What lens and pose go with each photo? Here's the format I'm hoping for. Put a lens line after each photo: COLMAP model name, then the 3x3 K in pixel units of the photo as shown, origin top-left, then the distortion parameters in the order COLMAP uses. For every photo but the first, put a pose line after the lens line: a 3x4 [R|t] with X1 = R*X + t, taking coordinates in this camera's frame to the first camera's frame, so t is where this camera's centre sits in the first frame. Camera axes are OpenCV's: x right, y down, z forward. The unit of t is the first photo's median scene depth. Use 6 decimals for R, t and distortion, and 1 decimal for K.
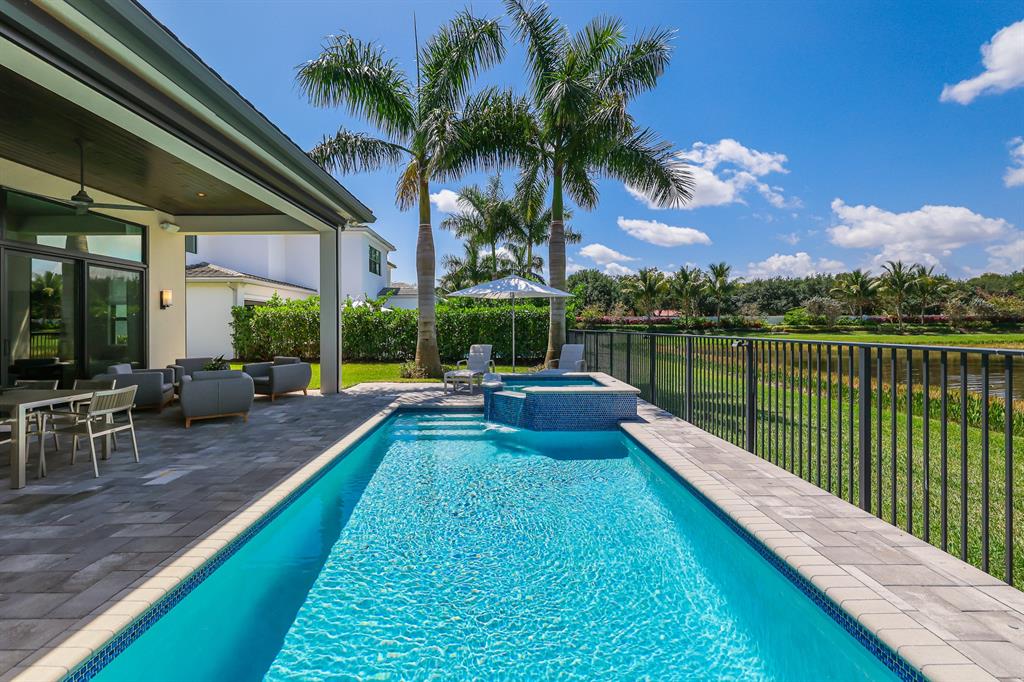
lens RADIAL K [[436.6, 0, 502.5], [0, 436.6, 330.2], [0, 0, 1]] dist [-0.000983, 0.000129]
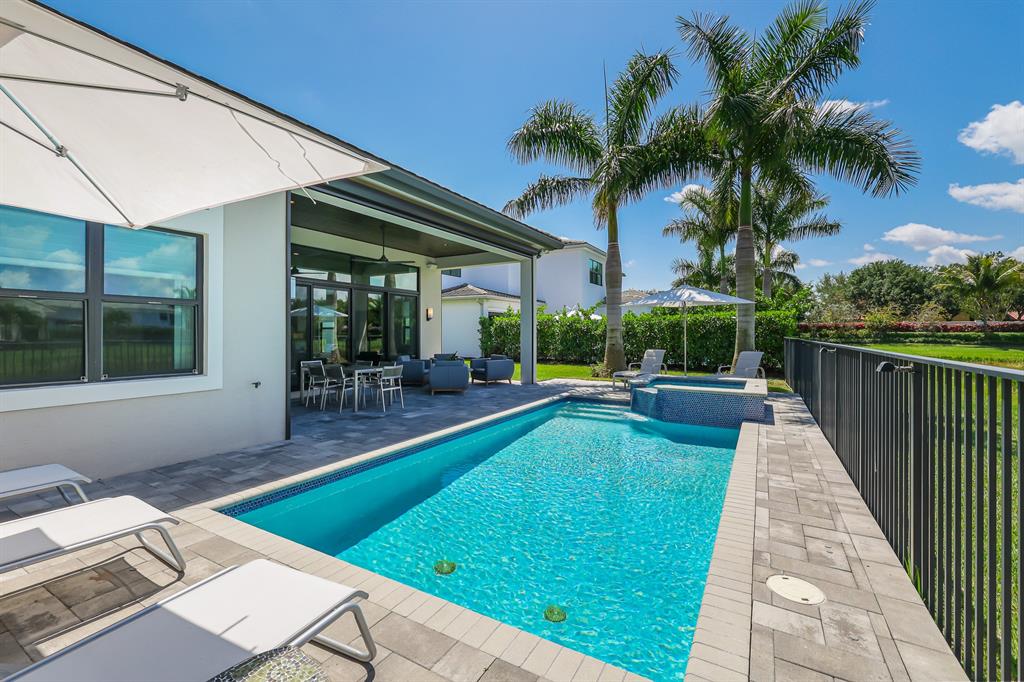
lens RADIAL K [[438.5, 0, 499.5], [0, 438.5, 331.6], [0, 0, 1]] dist [-0.000159, -0.000274]
pose [[0.853153, 0.001494, -0.521659, 0.188094], [-0.008223, 0.999910, -0.010585, 0.002834], [0.521596, 0.013320, 0.853089, -0.140806]]
